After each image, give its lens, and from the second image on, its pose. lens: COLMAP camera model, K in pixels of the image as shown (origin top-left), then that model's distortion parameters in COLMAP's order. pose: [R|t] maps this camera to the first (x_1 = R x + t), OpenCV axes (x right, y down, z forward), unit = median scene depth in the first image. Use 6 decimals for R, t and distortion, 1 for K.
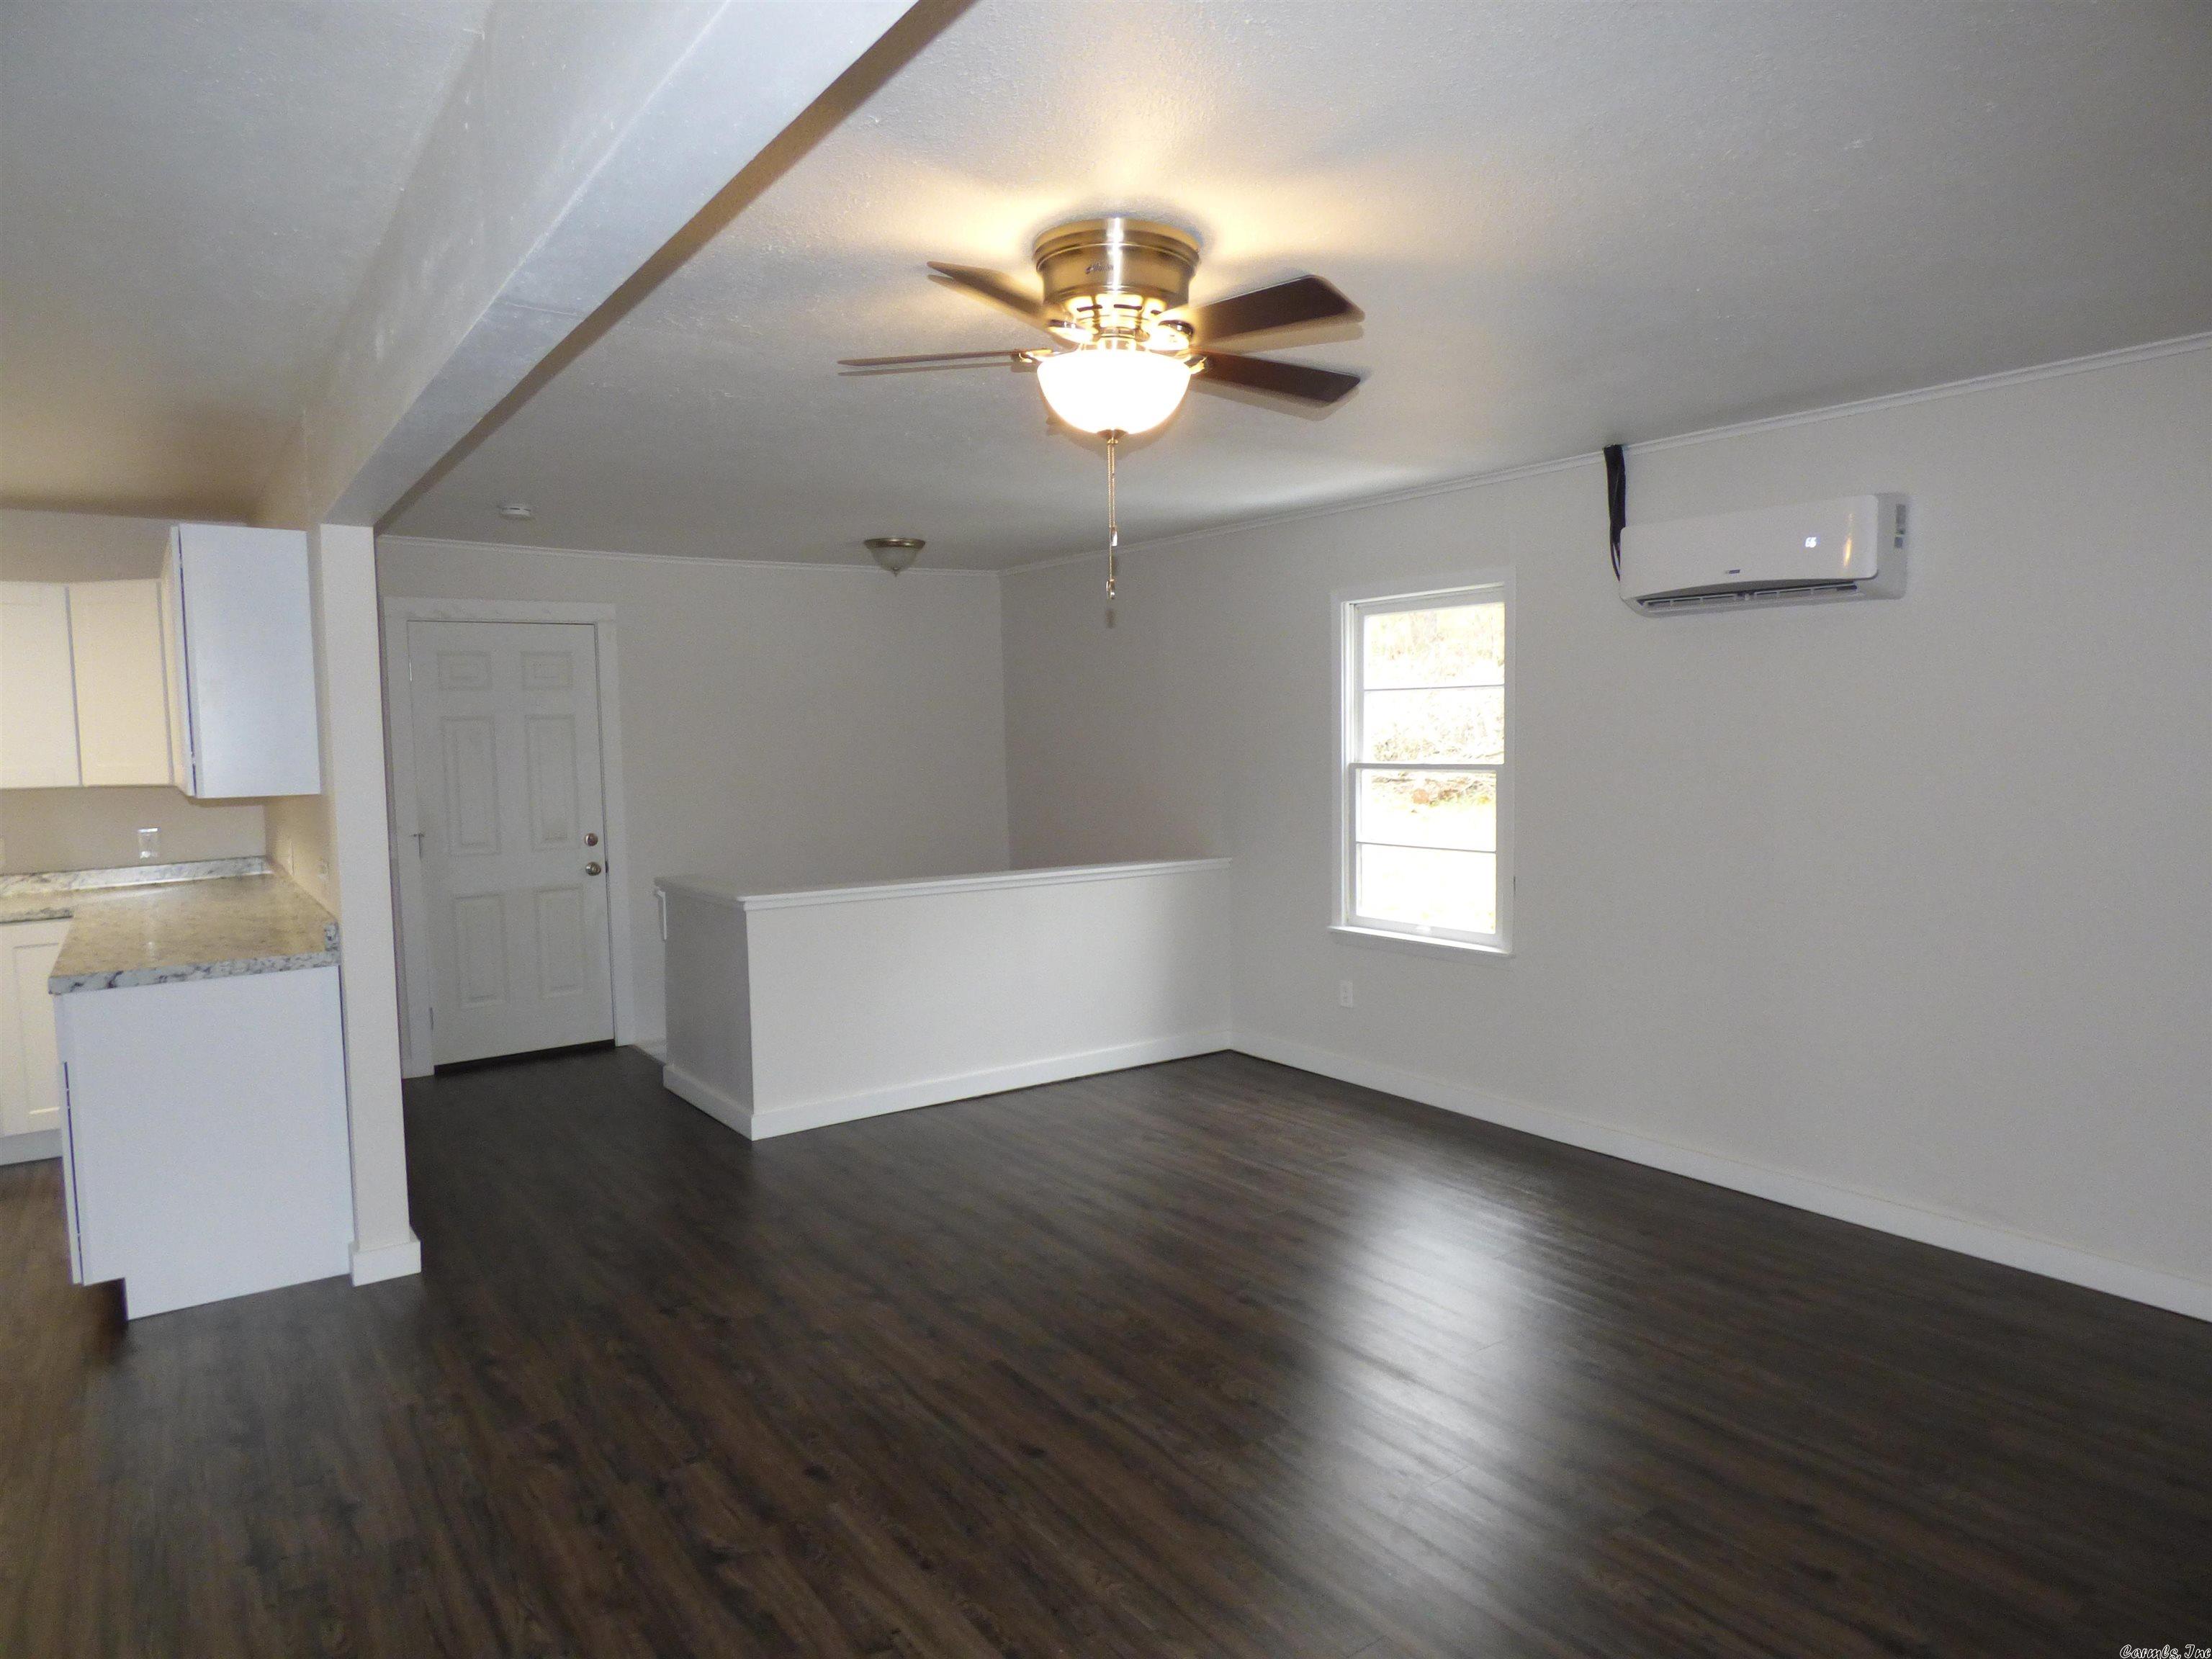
lens RADIAL K [[1347.3, 0, 1105.1], [0, 1347.3, 824.4], [0, 0, 1]] dist [-0.010171, 0.000838]
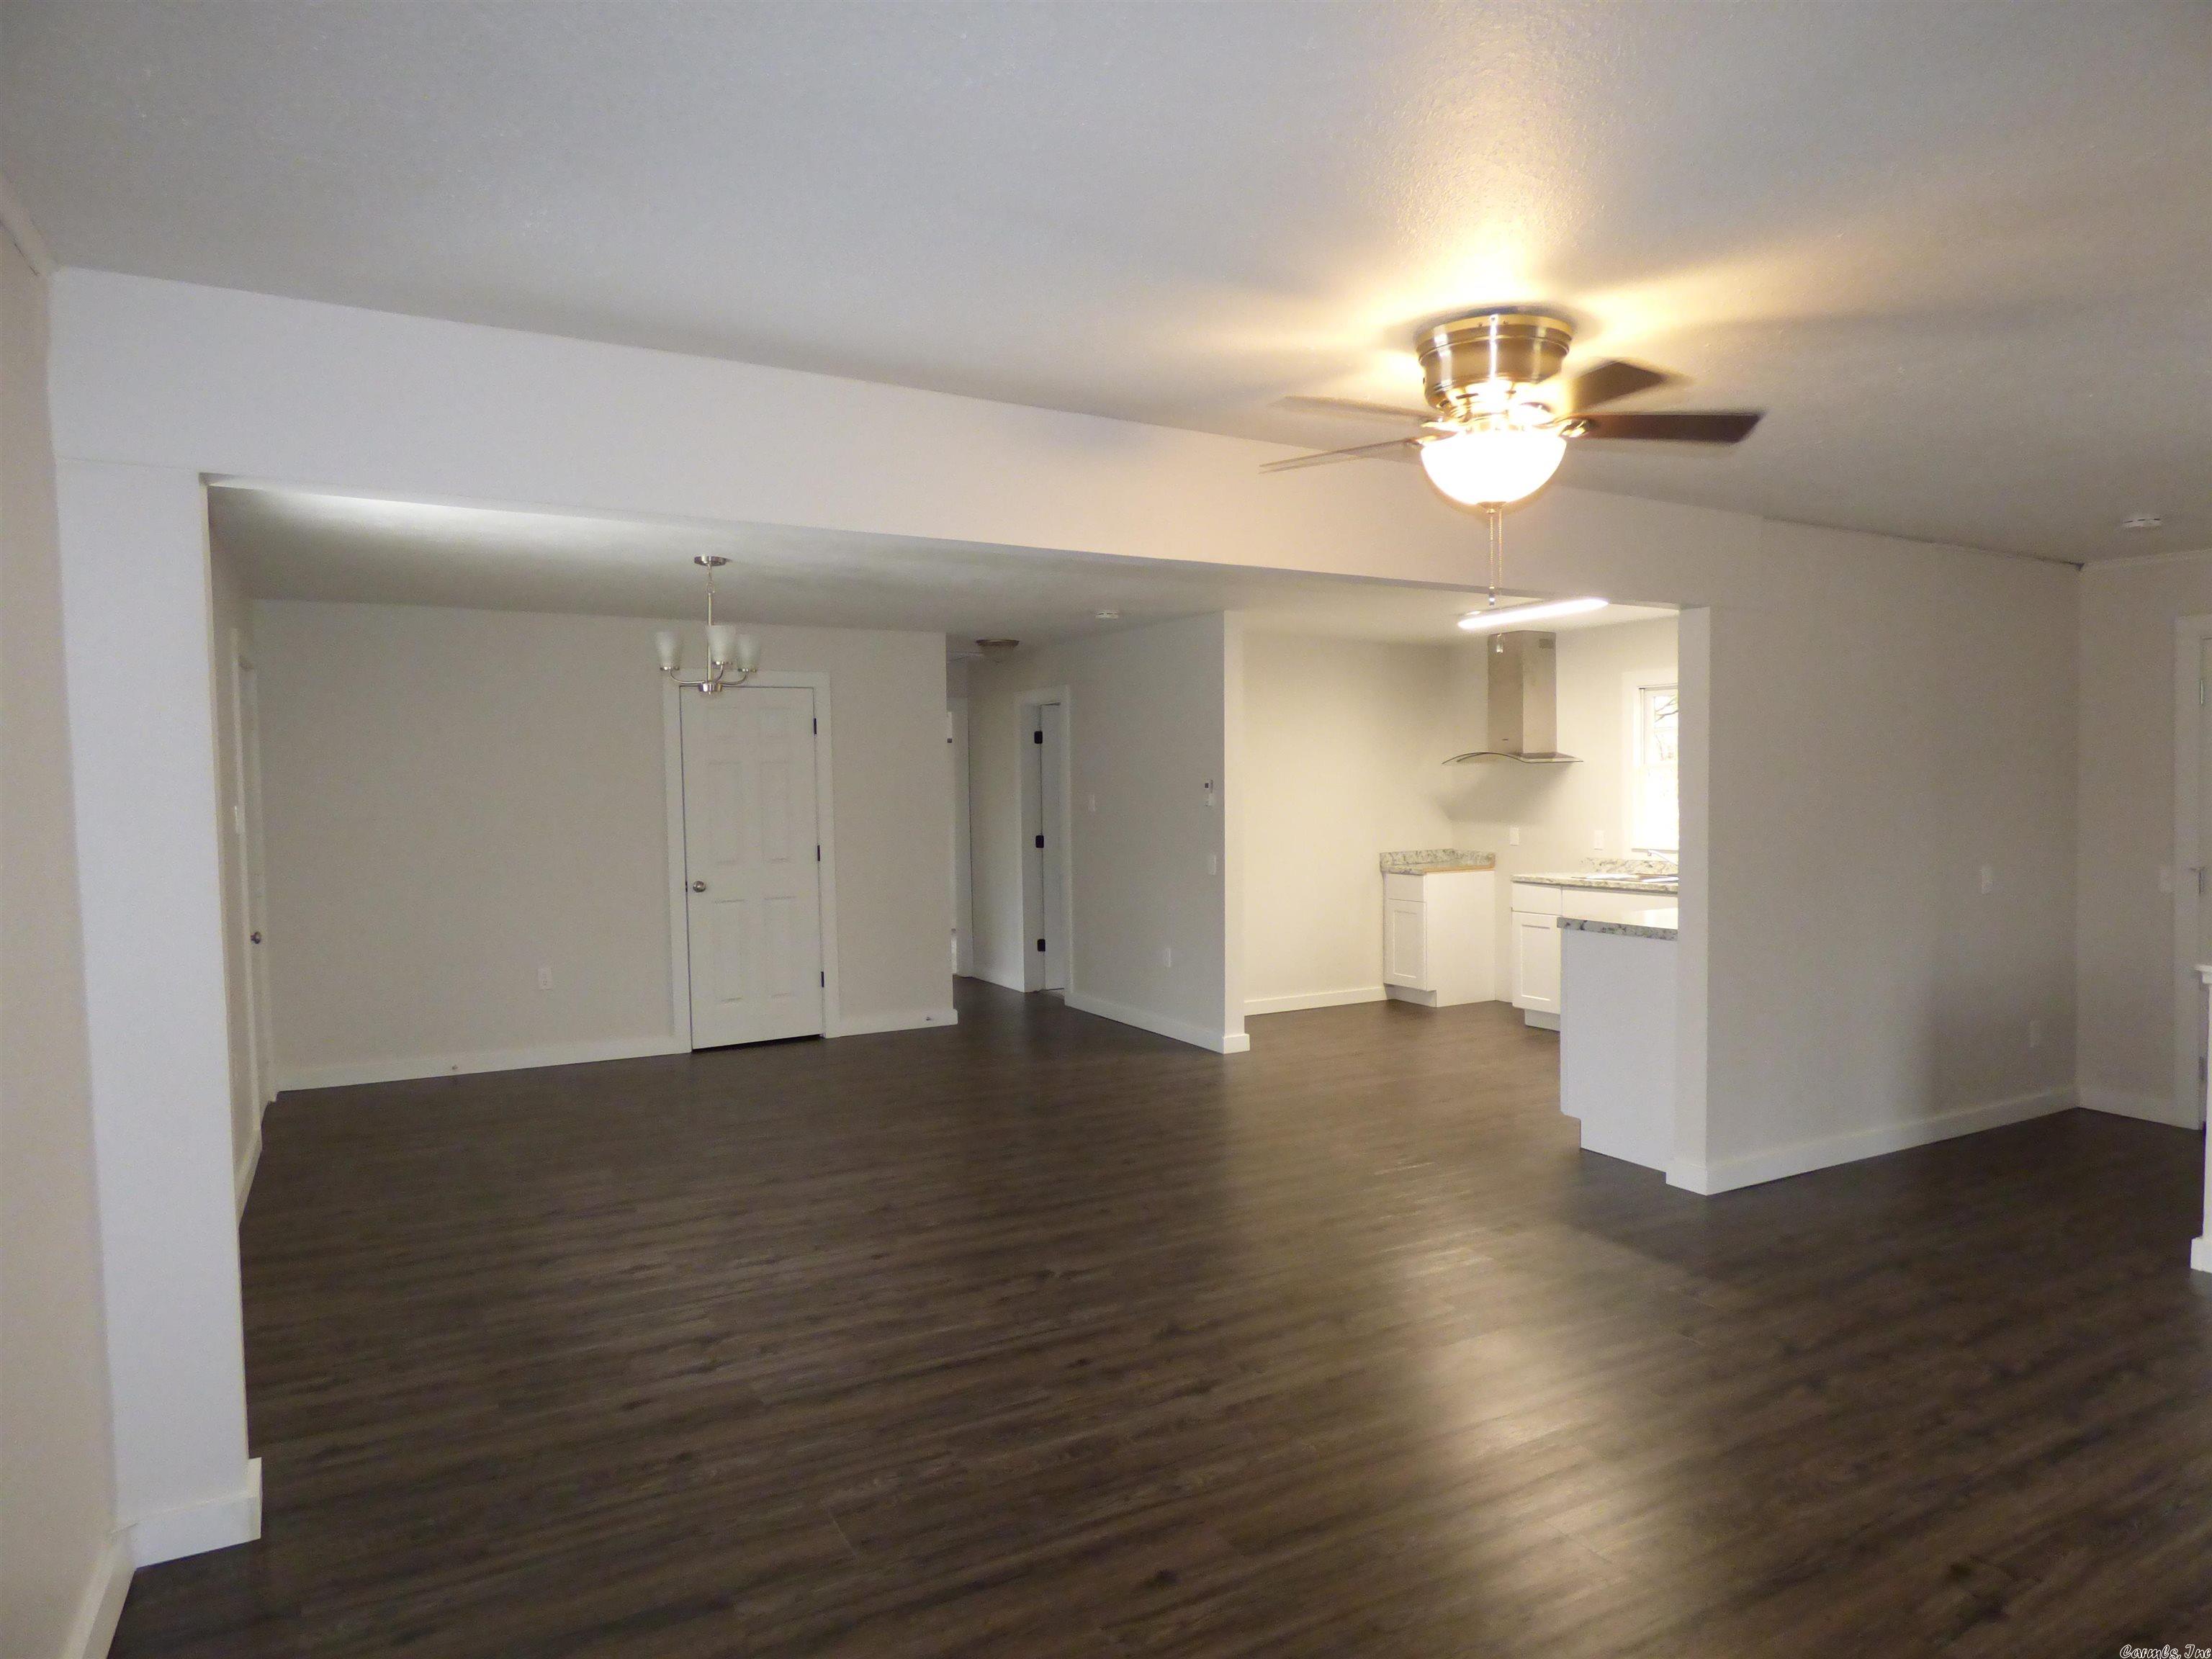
lens RADIAL K [[1365.6, 0, 1116.0], [0, 1365.6, 840.6], [0, 0, 1]] dist [0.002441, 0.004194]
pose [[-0.110362, 0.061286, -0.992000, 0.685175], [-0.062432, 0.995698, 0.068460, -0.042290], [0.991929, 0.069488, -0.106061, 0.488616]]
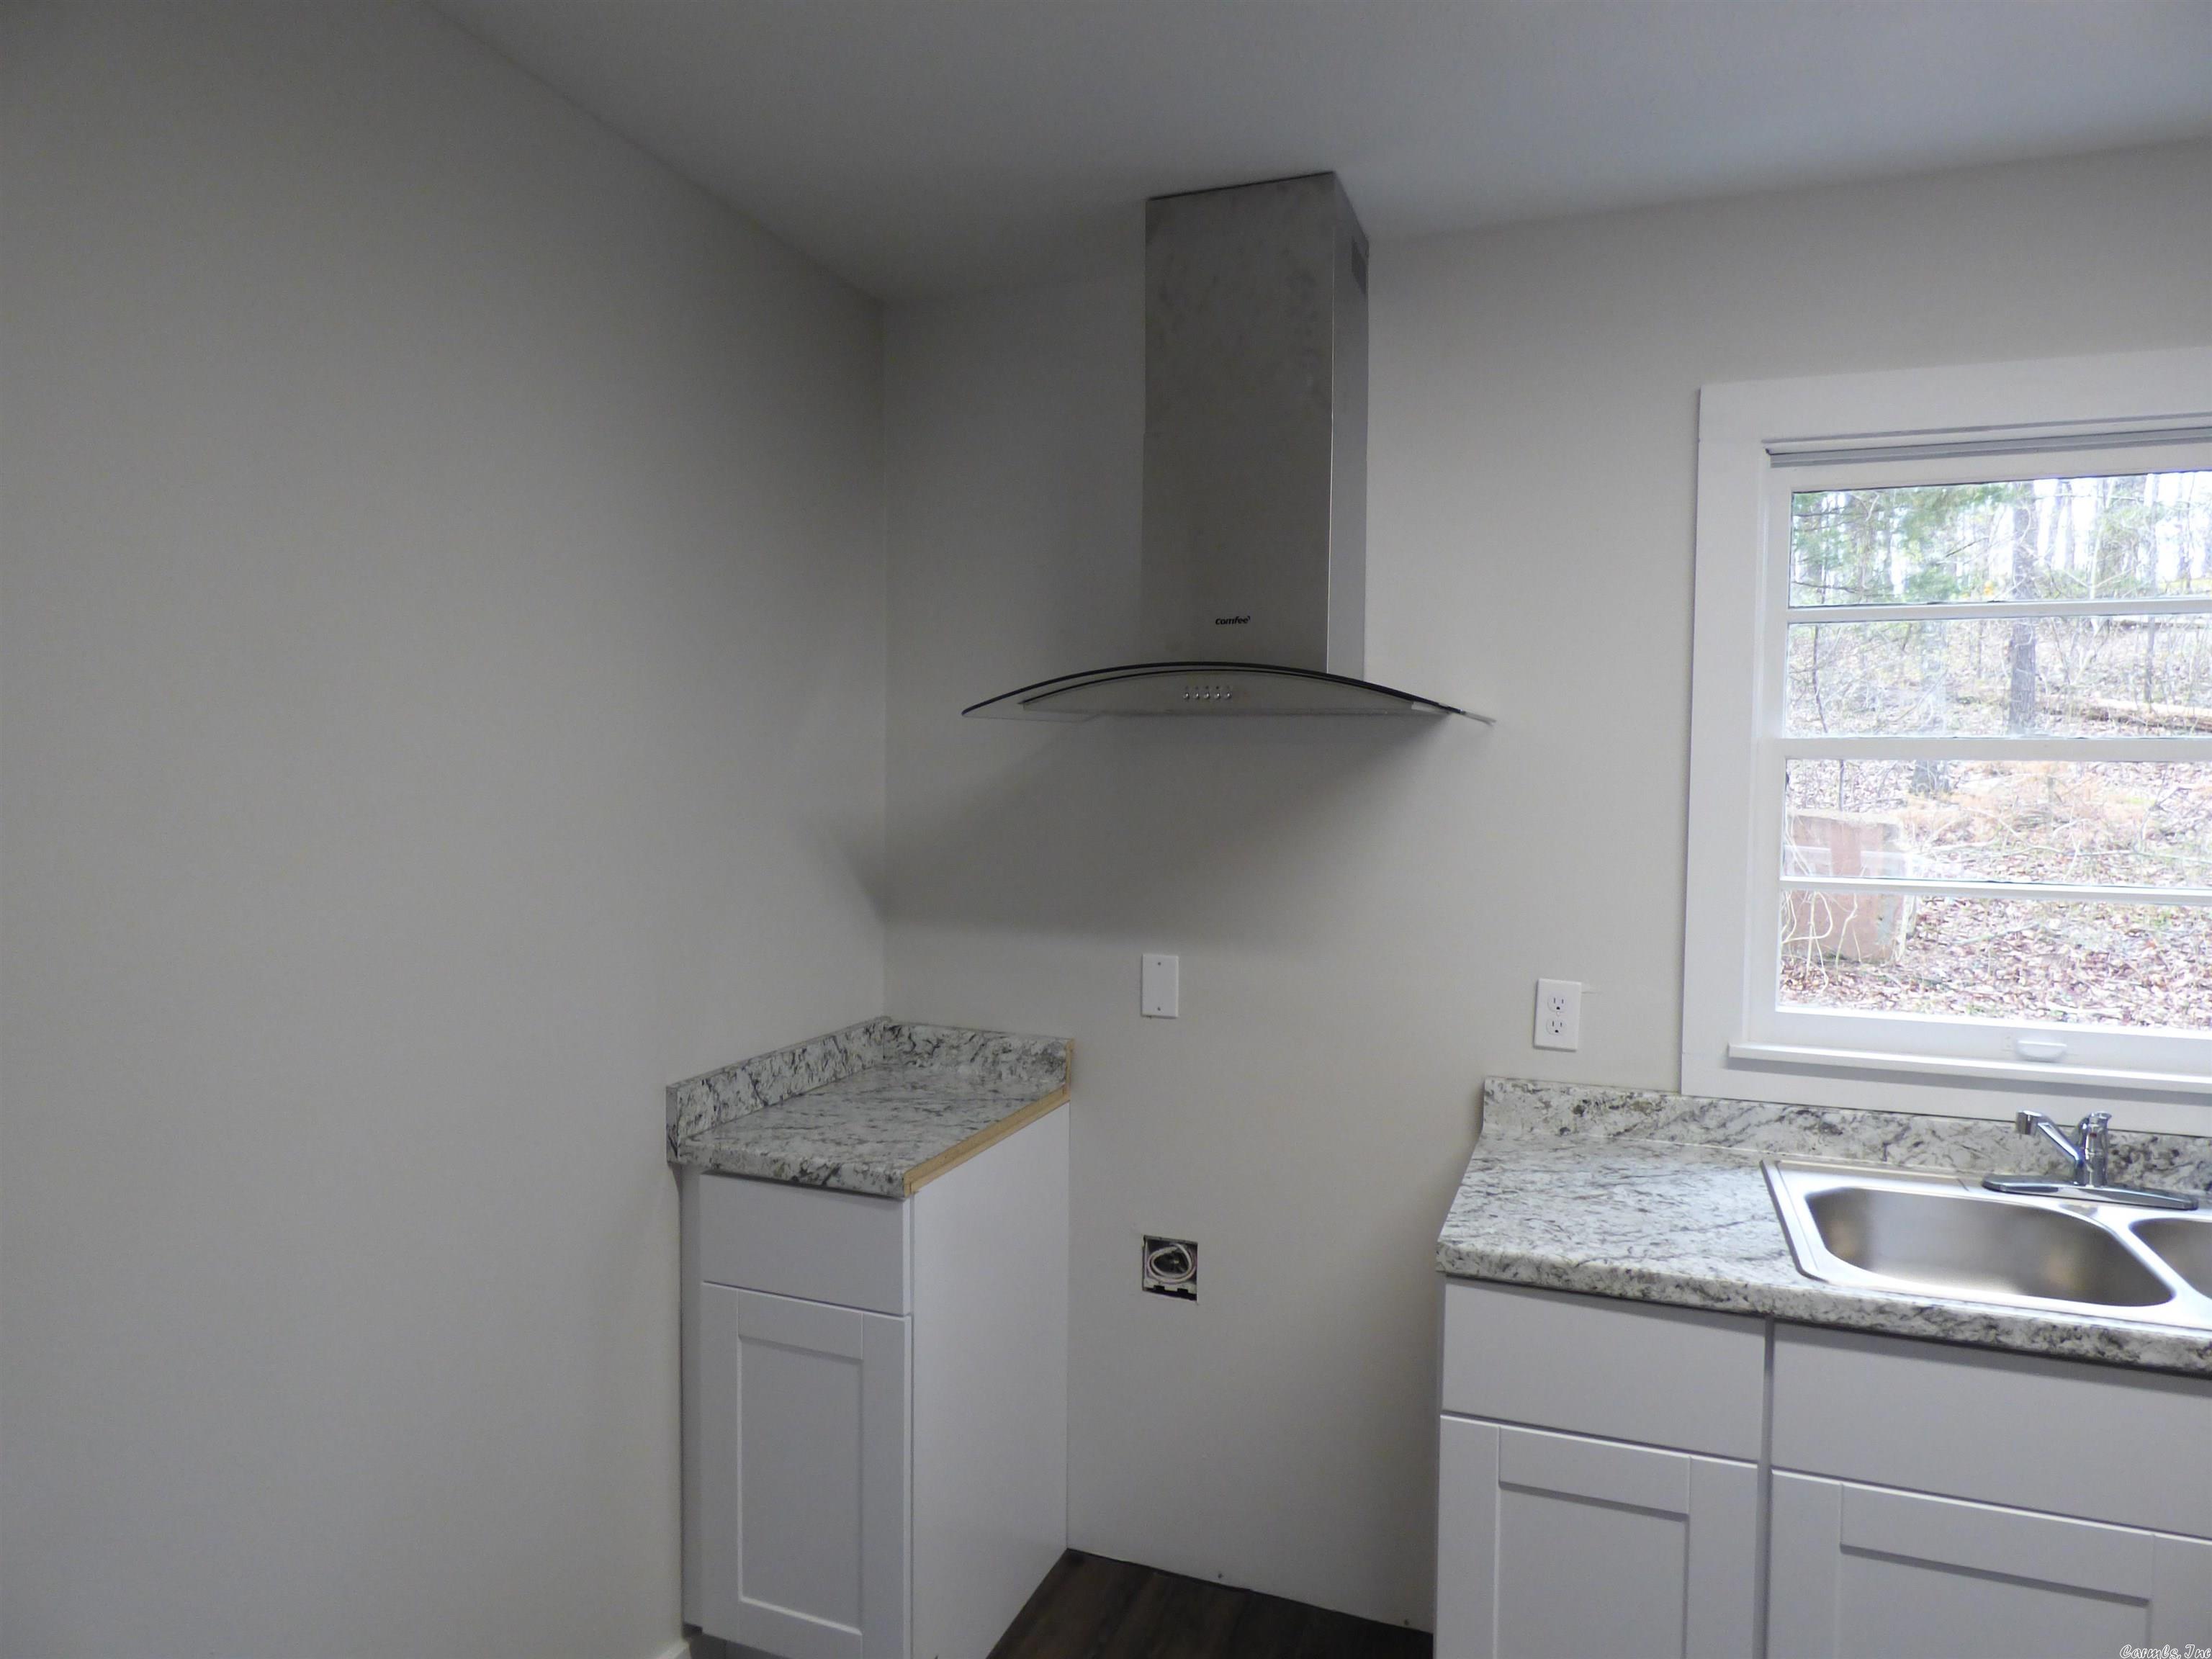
lens RADIAL K [[1345.8, 0, 1109.3], [0, 1345.8, 830.7], [0, 0, 1]] dist [-0.015373, 0.001554]
pose [[0.548058, 0.065150, -0.833899, -0.956407], [-0.086577, 0.996026, 0.020916, -0.019927], [0.831947, 0.060733, 0.551521, 0.530999]]
